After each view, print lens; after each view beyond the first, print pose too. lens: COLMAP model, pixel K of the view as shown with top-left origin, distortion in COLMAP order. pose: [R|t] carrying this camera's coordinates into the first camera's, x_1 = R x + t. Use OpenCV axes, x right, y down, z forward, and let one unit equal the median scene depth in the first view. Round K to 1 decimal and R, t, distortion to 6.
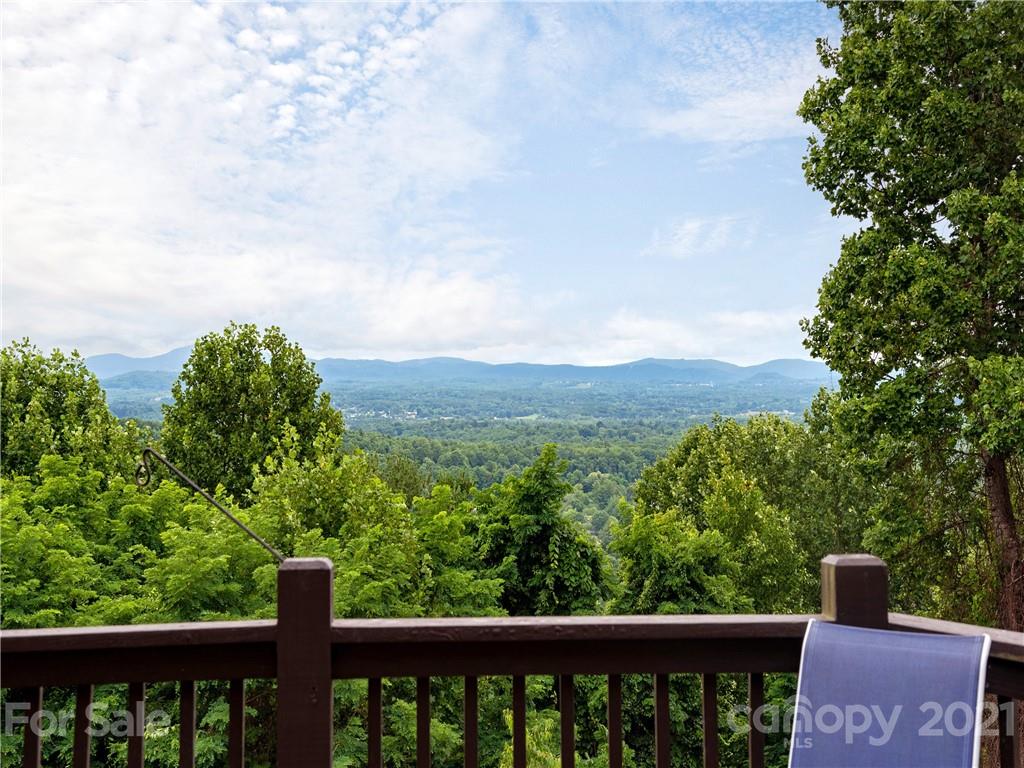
lens RADIAL K [[1477.6, 0, 523.1], [0, 1477.6, 384.5], [0, 0, 1]] dist [0.221709, 0.000000]
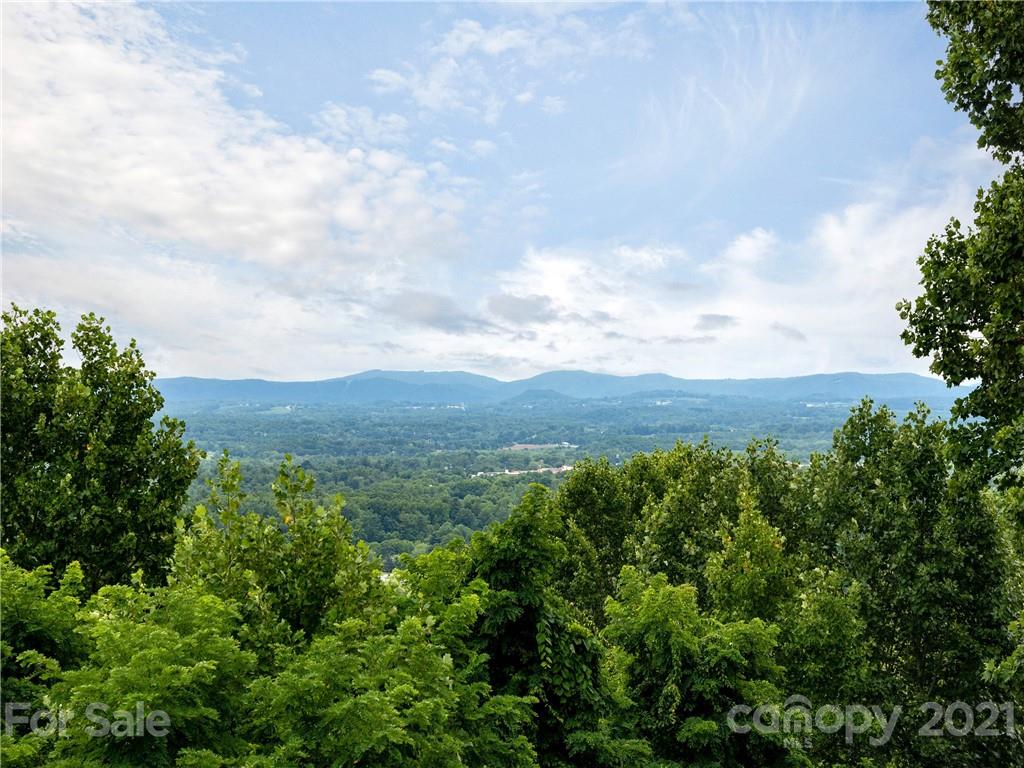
lens RADIAL K [[2103.8, 0, 502.5], [0, 2103.8, 376.6], [0, 0, 1]] dist [0.559890, 0.000000]
pose [[0.986587, -0.002352, 0.163218, -0.144303], [0.004833, 0.999879, -0.014804, 0.004710], [-0.163163, 0.015394, 0.986479, 0.046944]]
